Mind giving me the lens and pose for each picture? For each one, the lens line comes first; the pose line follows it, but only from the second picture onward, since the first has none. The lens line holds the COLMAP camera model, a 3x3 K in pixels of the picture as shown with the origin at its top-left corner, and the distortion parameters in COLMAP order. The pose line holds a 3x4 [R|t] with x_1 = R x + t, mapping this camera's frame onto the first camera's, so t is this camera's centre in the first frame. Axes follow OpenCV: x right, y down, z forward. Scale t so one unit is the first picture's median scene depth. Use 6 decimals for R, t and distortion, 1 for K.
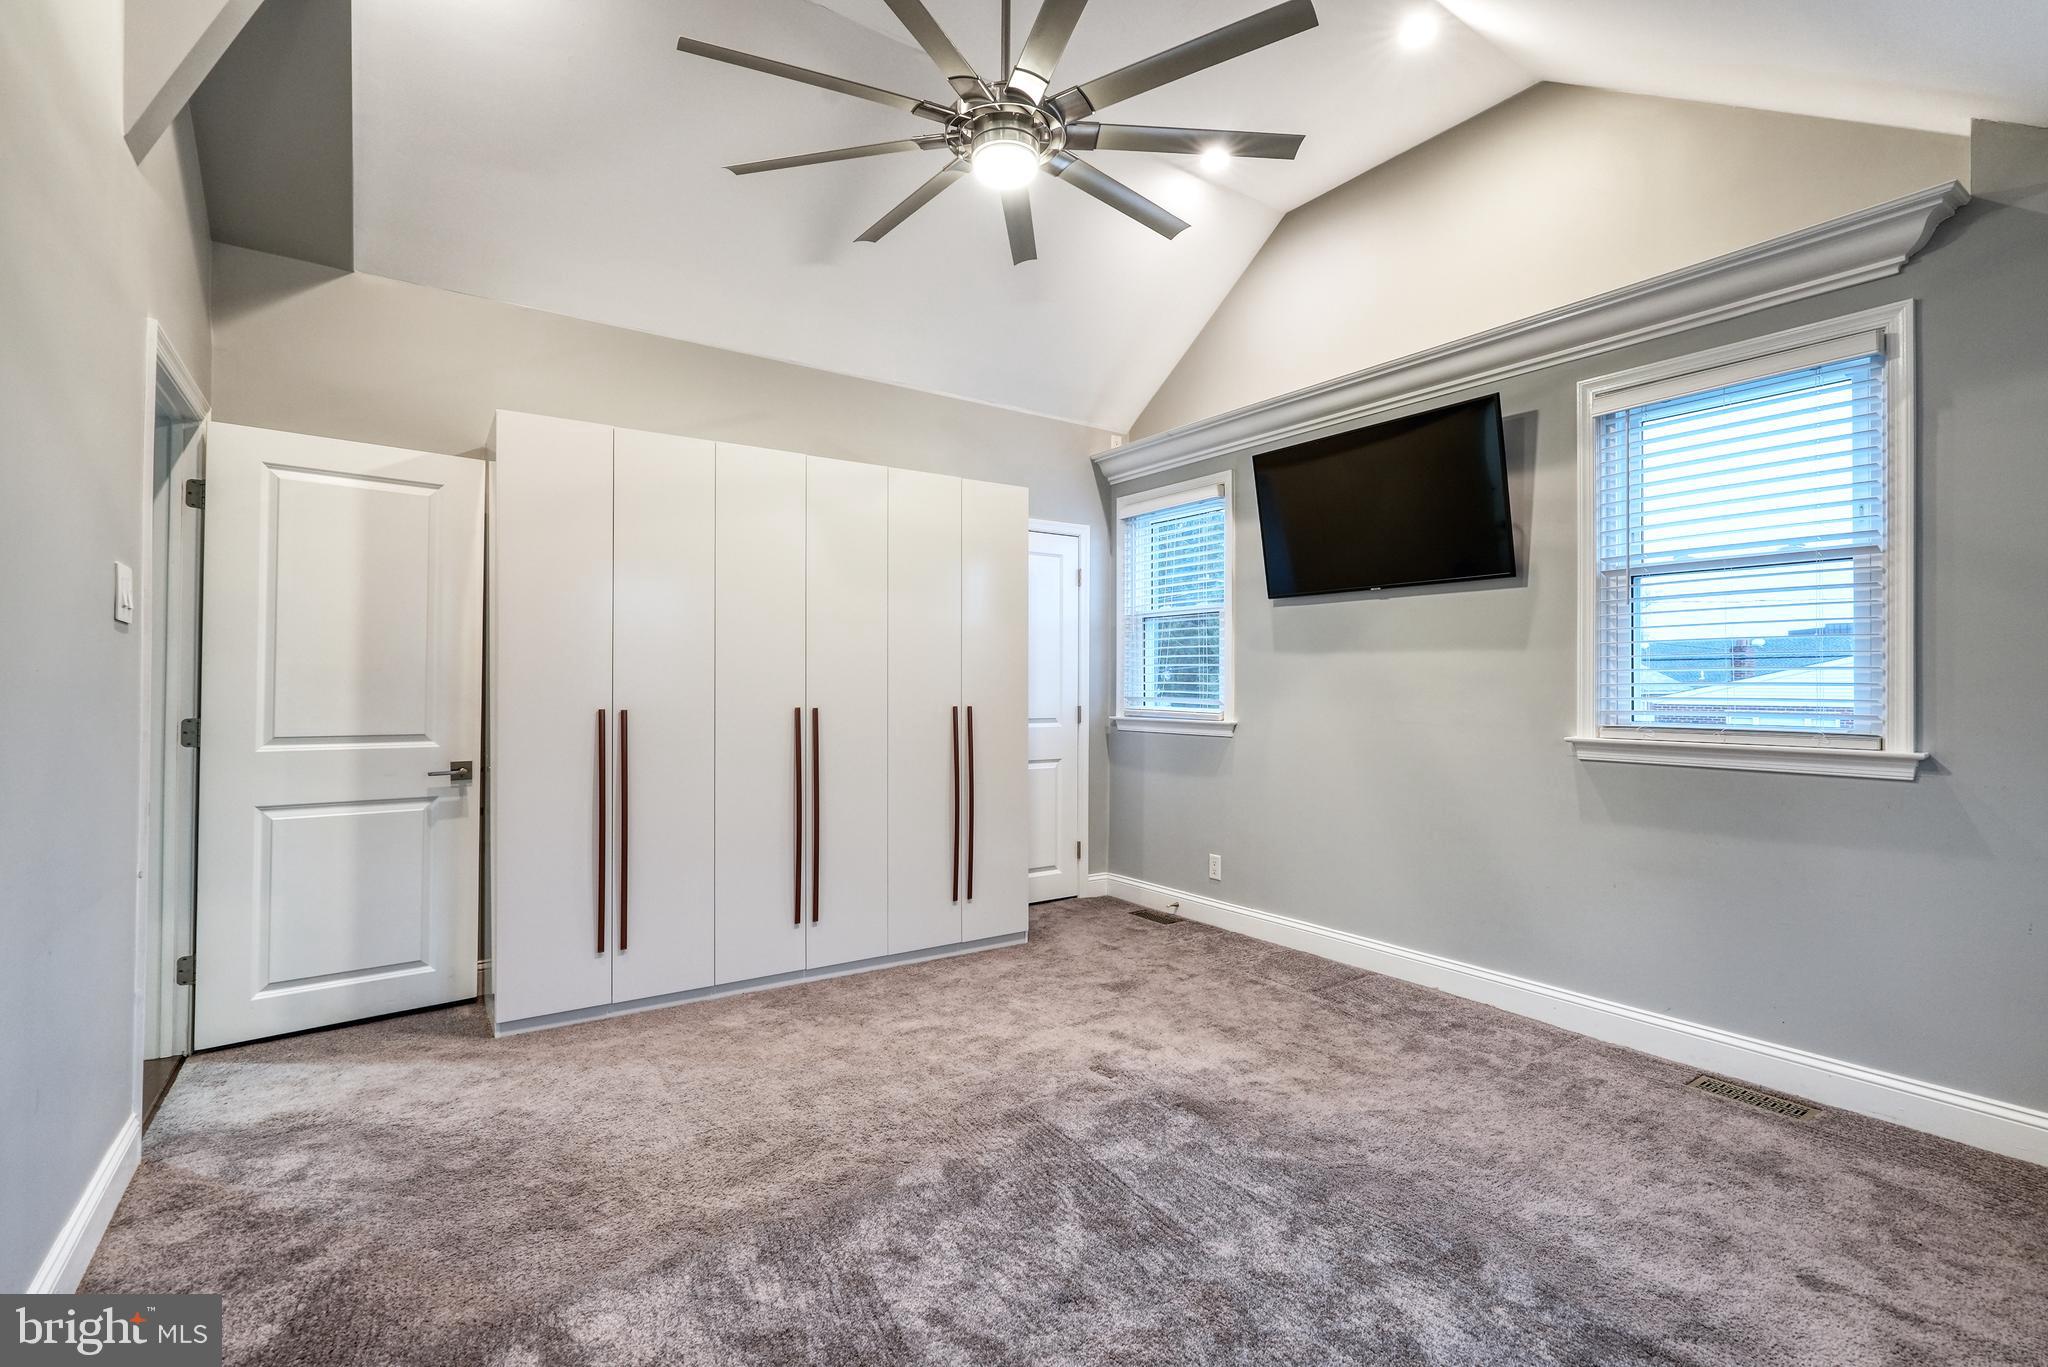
lens RADIAL K [[933.7, 0, 1031.9], [0, 933.7, 672.8], [0, 0, 1]] dist [-0.004285, 0.004105]
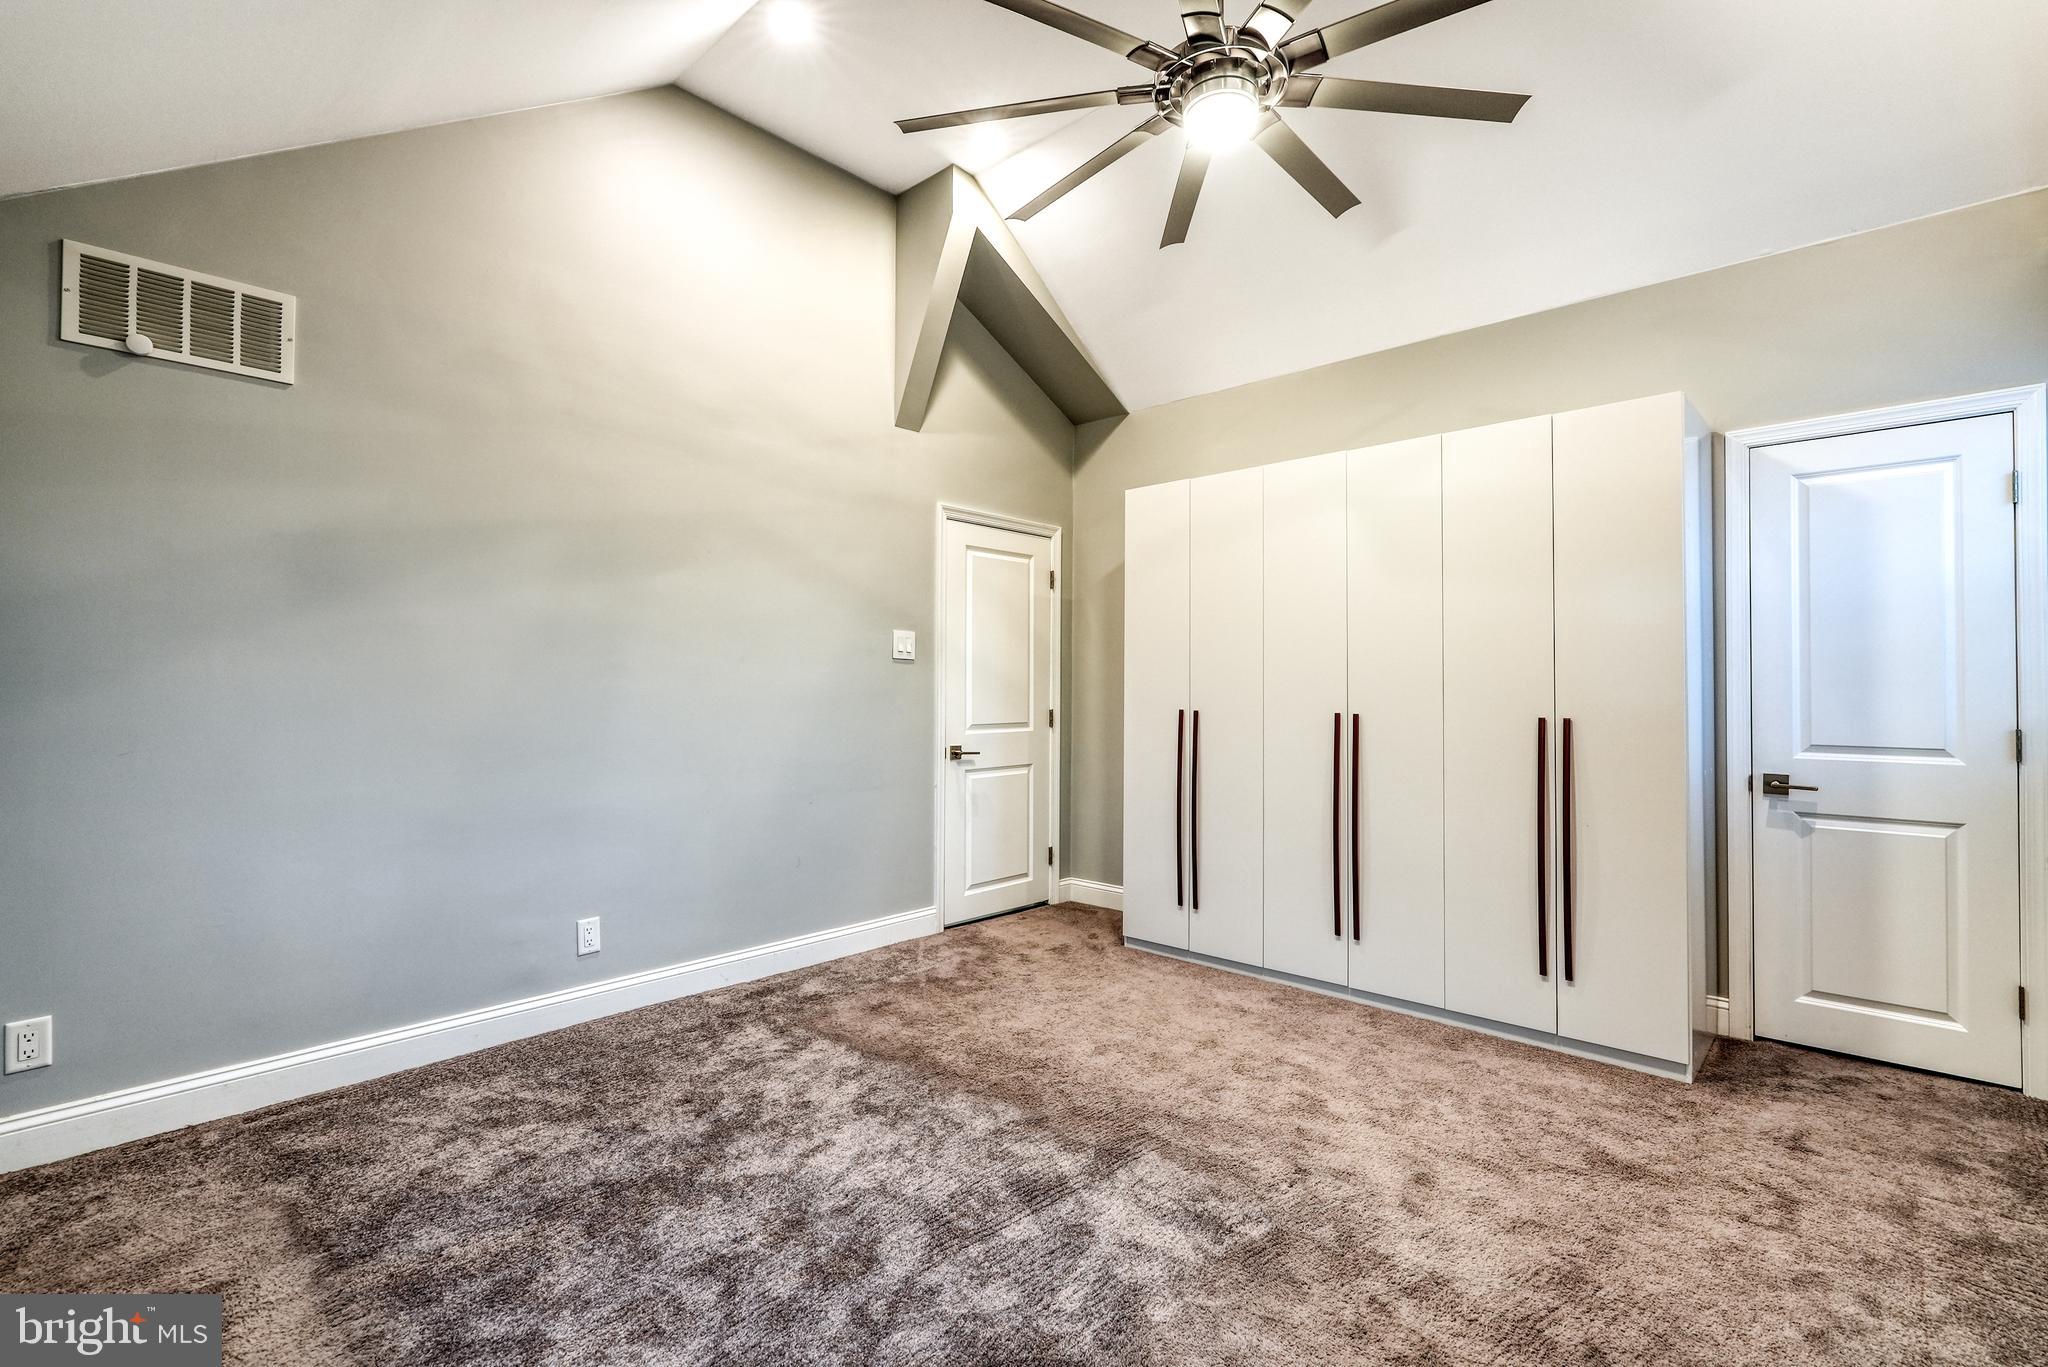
lens RADIAL K [[933.7, 0, 1031.9], [0, 933.7, 672.8], [0, 0, 1]] dist [-0.004285, 0.004105]
pose [[0.212820, -0.020944, -0.976867, 0.647662], [0.011946, 0.999751, -0.018833, 0.010644], [0.977018, -0.007661, 0.213018, 0.495675]]
